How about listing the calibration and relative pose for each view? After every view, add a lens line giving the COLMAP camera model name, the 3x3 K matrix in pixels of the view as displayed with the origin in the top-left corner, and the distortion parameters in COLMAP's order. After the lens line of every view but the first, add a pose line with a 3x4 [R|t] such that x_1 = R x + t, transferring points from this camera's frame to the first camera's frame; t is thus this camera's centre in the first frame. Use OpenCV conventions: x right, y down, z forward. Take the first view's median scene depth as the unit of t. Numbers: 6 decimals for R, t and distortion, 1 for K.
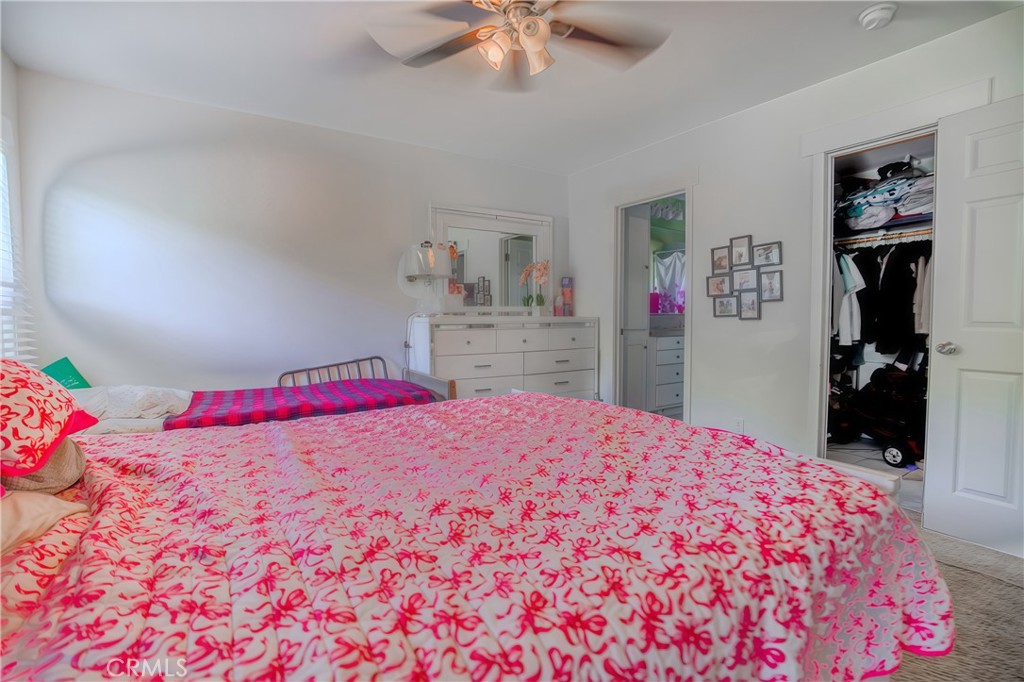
lens RADIAL K [[472.0, 0, 509.3], [0, 472.0, 336.9], [0, 0, 1]] dist [-0.062156, 0.000880]
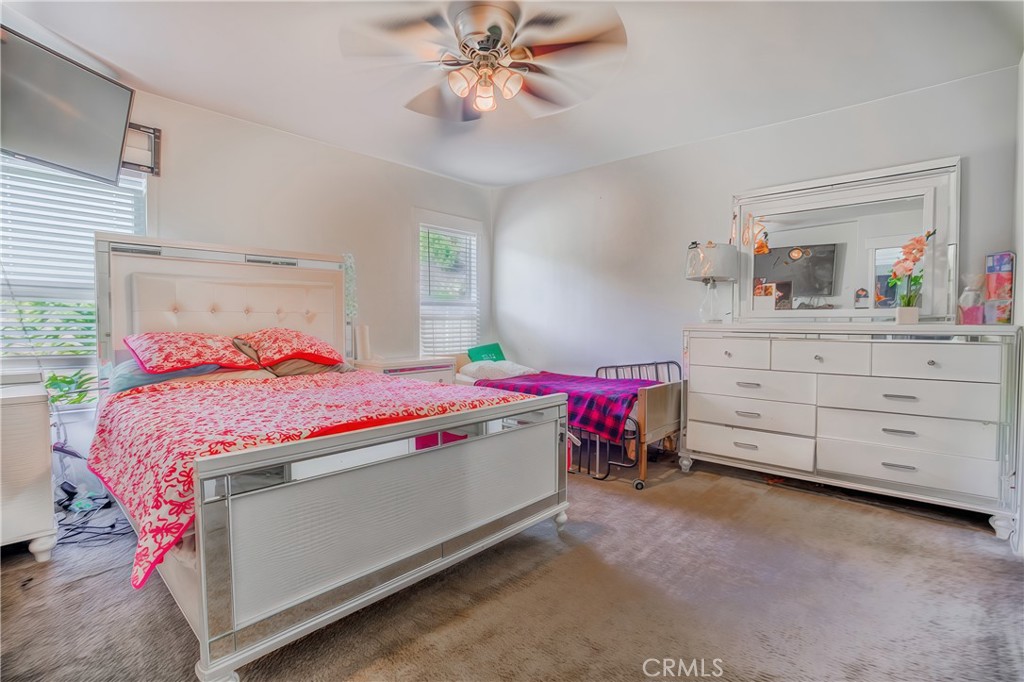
lens RADIAL K [[472.0, 0, 509.3], [0, 472.0, 336.9], [0, 0, 1]] dist [-0.062156, 0.000880]
pose [[0.282118, 0.035463, -0.958724, 0.611701], [-0.046972, 0.998629, 0.023117, -0.018872], [0.958229, 0.038512, 0.283397, 0.387087]]
